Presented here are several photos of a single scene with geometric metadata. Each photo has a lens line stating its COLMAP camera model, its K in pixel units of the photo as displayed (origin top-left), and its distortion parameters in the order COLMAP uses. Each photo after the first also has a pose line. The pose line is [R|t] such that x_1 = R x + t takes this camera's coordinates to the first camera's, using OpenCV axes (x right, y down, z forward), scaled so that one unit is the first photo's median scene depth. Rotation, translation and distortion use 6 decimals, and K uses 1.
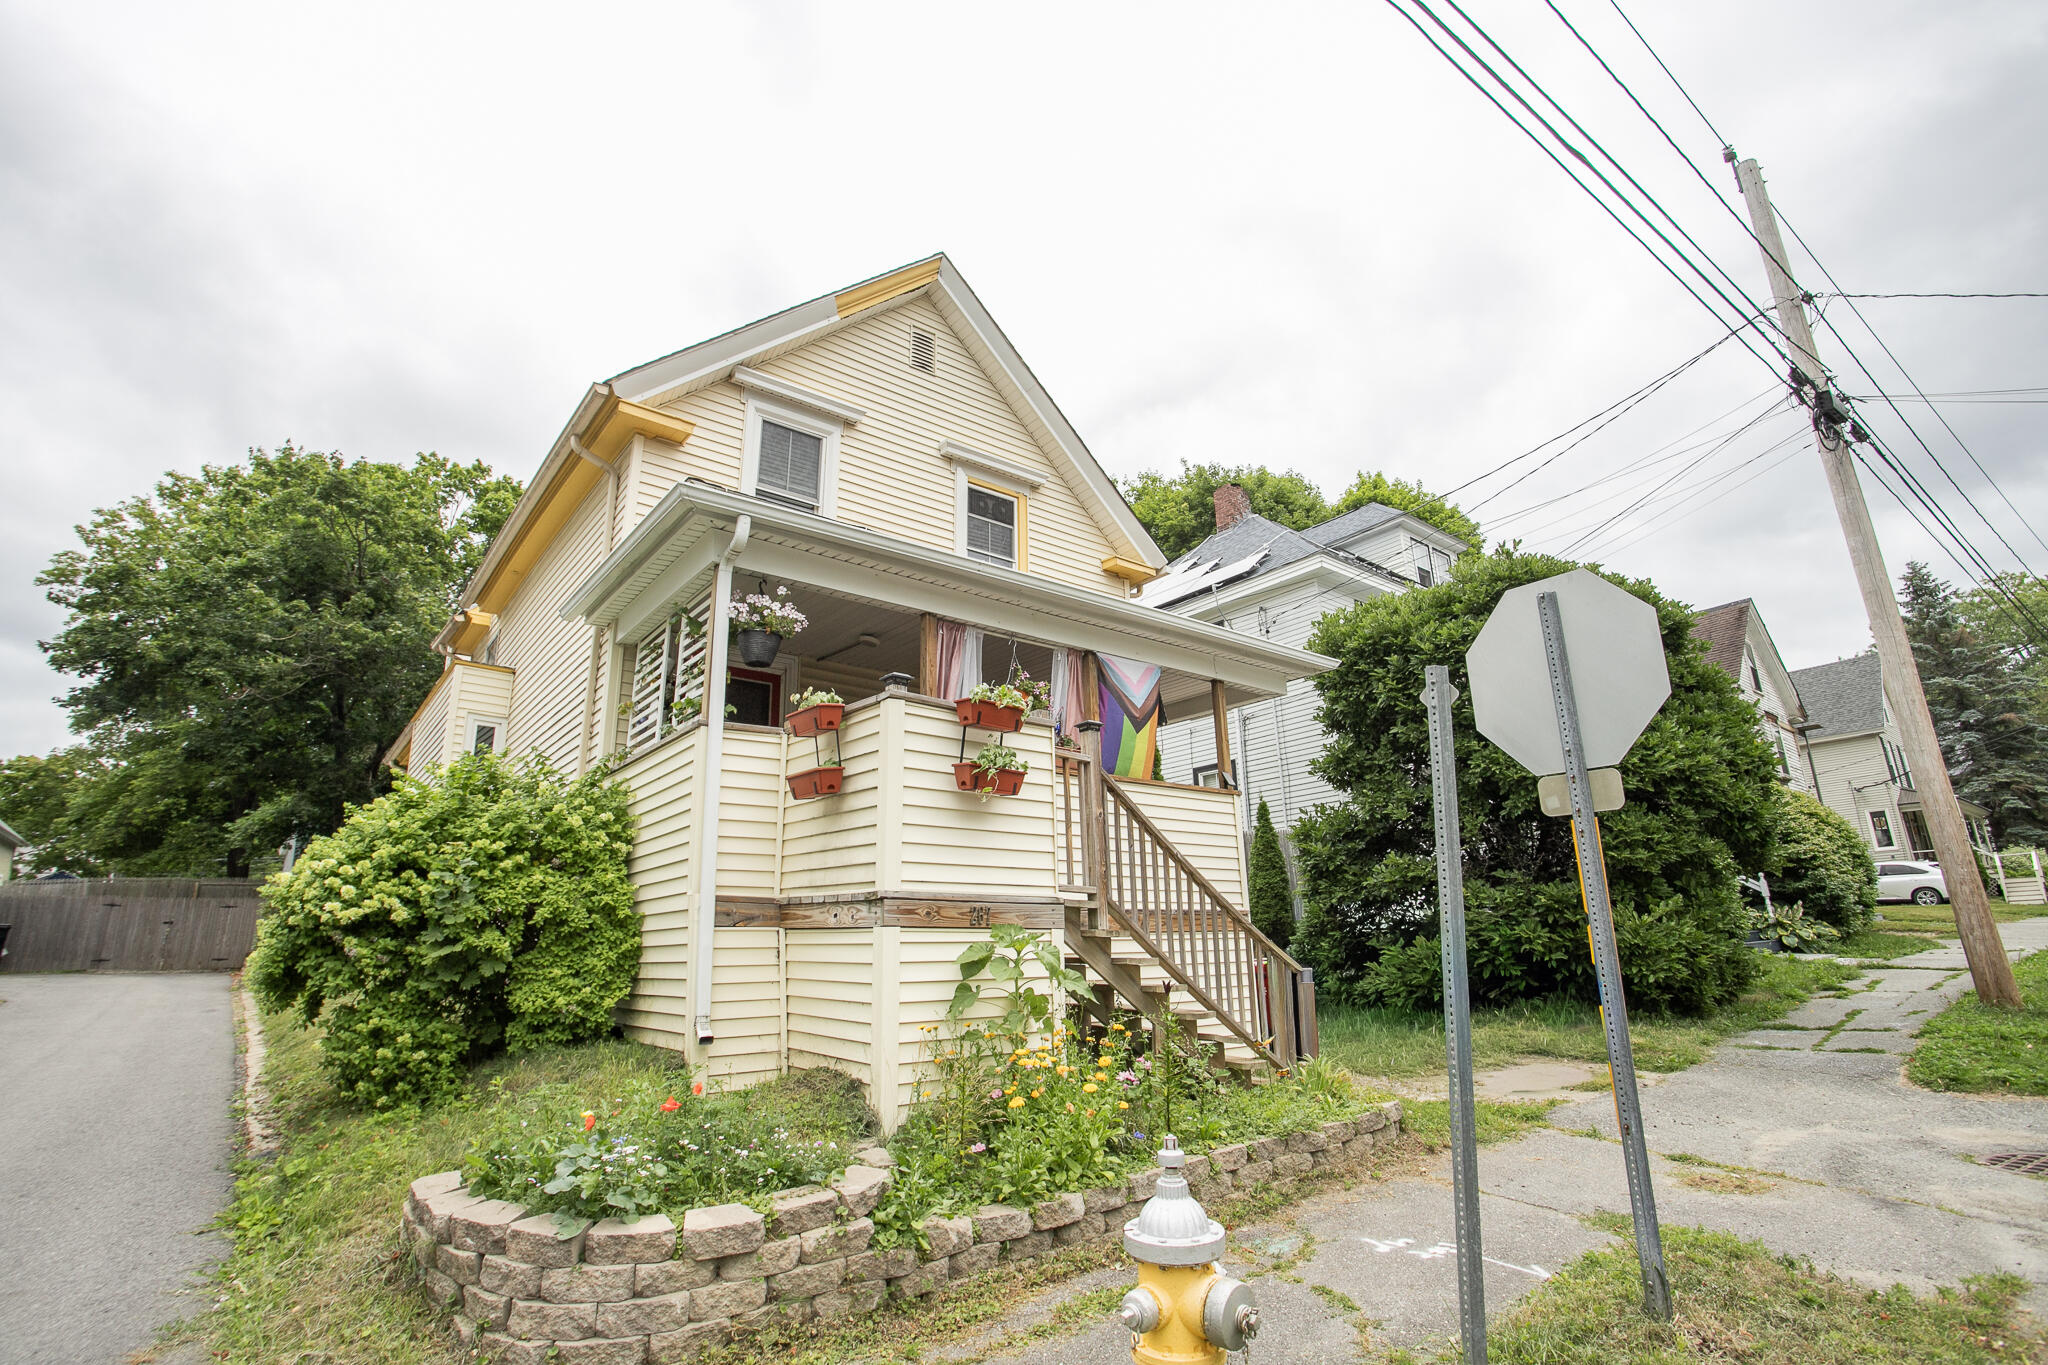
lens RADIAL K [[990.1, 0, 1020.0], [0, 990.1, 679.9], [0, 0, 1]] dist [-0.091866, 0.039249]
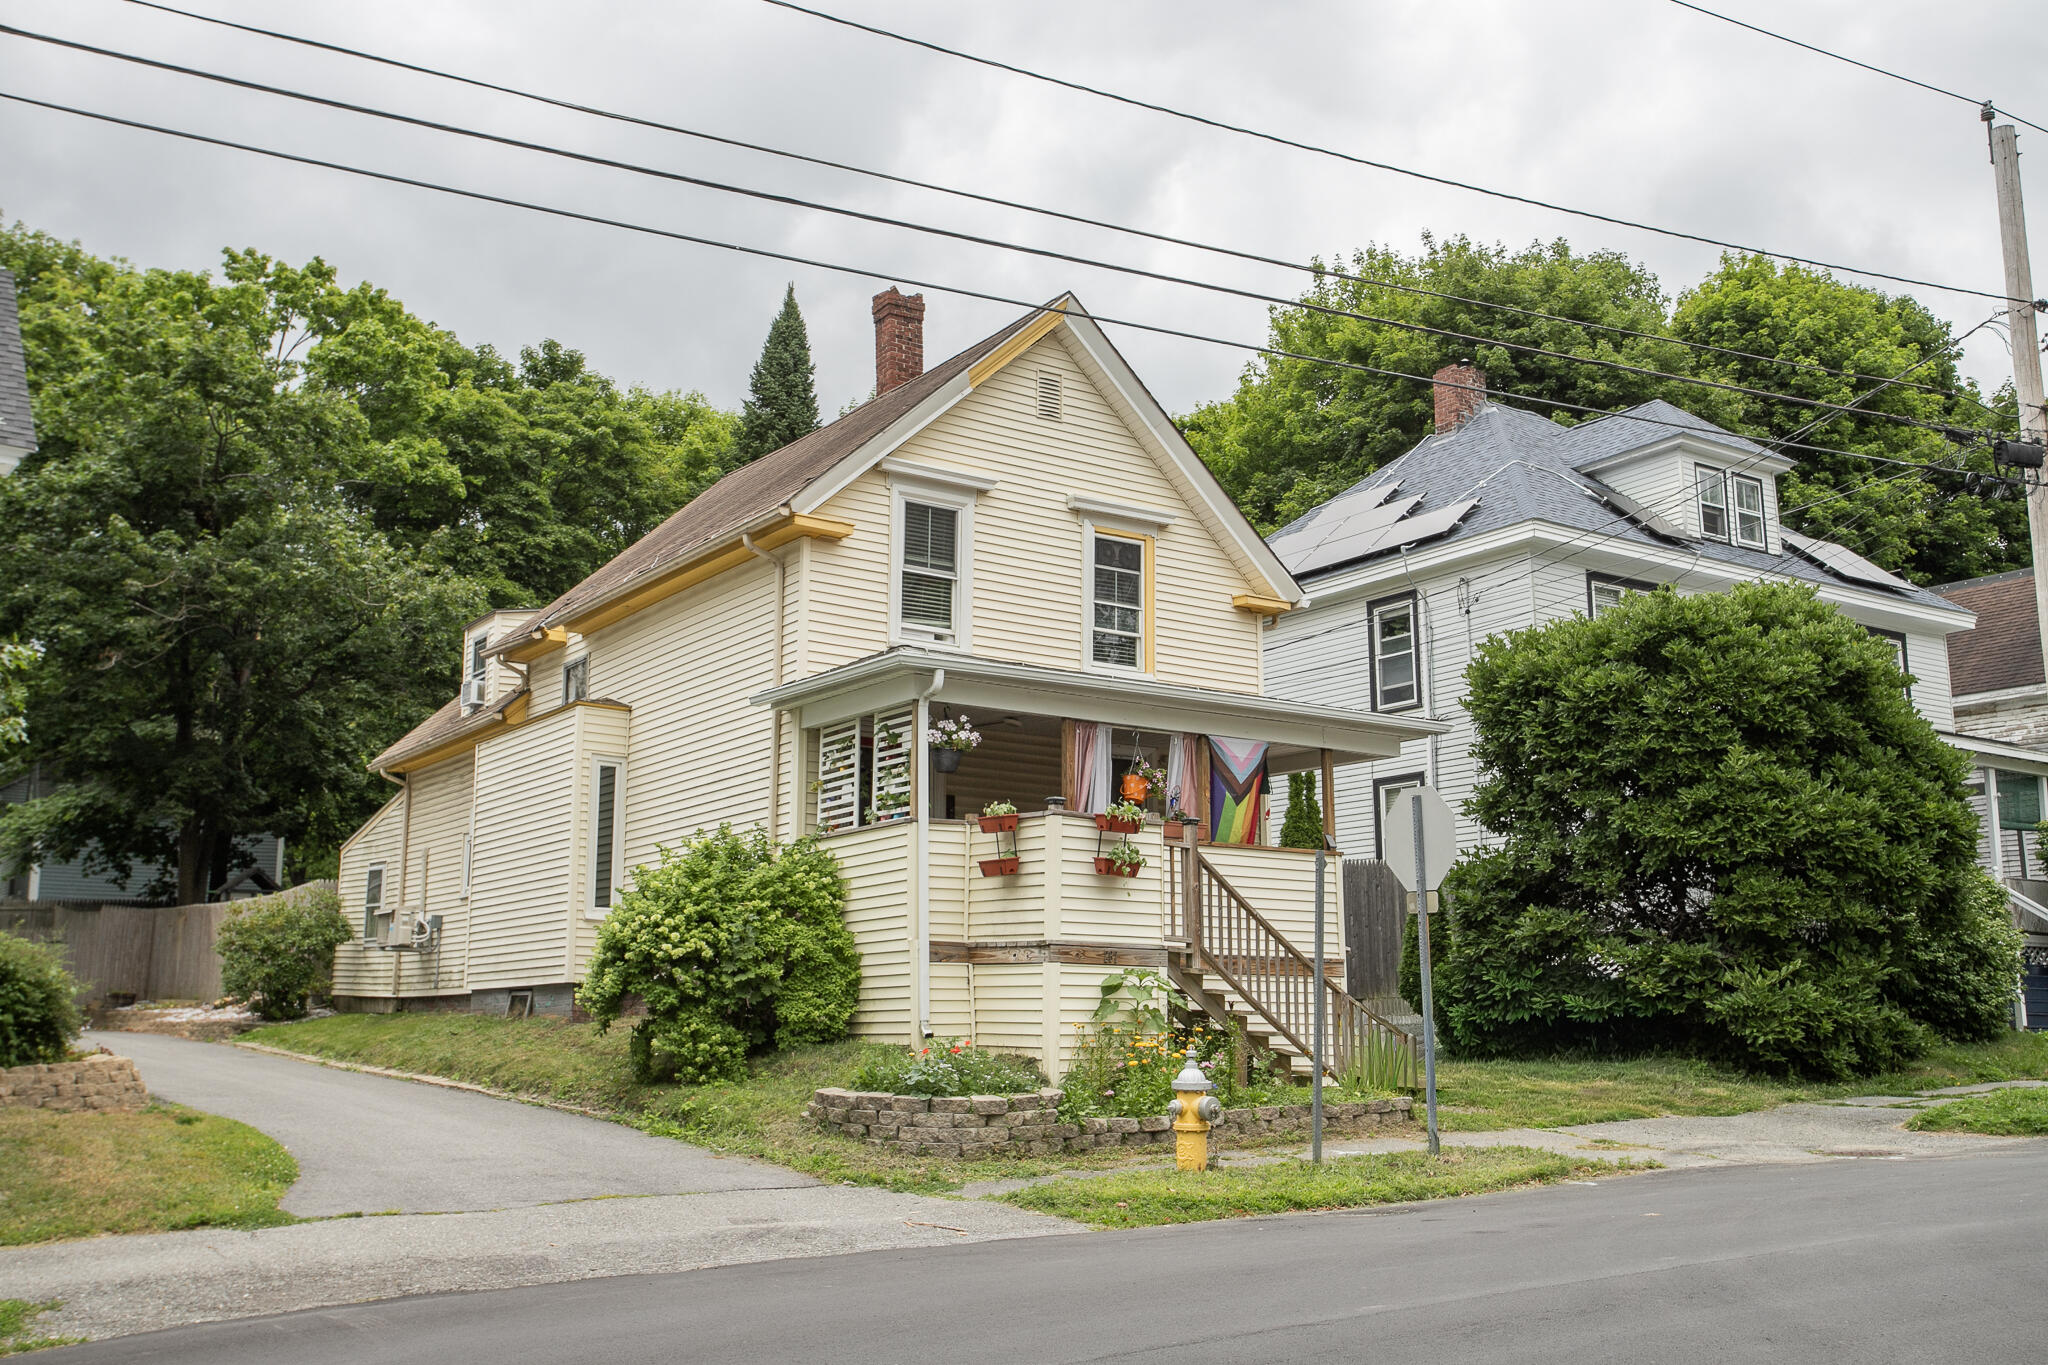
lens RADIAL K [[1923.7, 0, 1024.0], [0, 1923.7, 682.5], [0, 0, 1]] dist [0.001982, 0.007028]
pose [[0.997270, 0.009478, -0.073237, 0.034311], [-0.002902, 0.995993, 0.089382, -0.380342], [0.073791, -0.088925, 0.993301, -1.634447]]
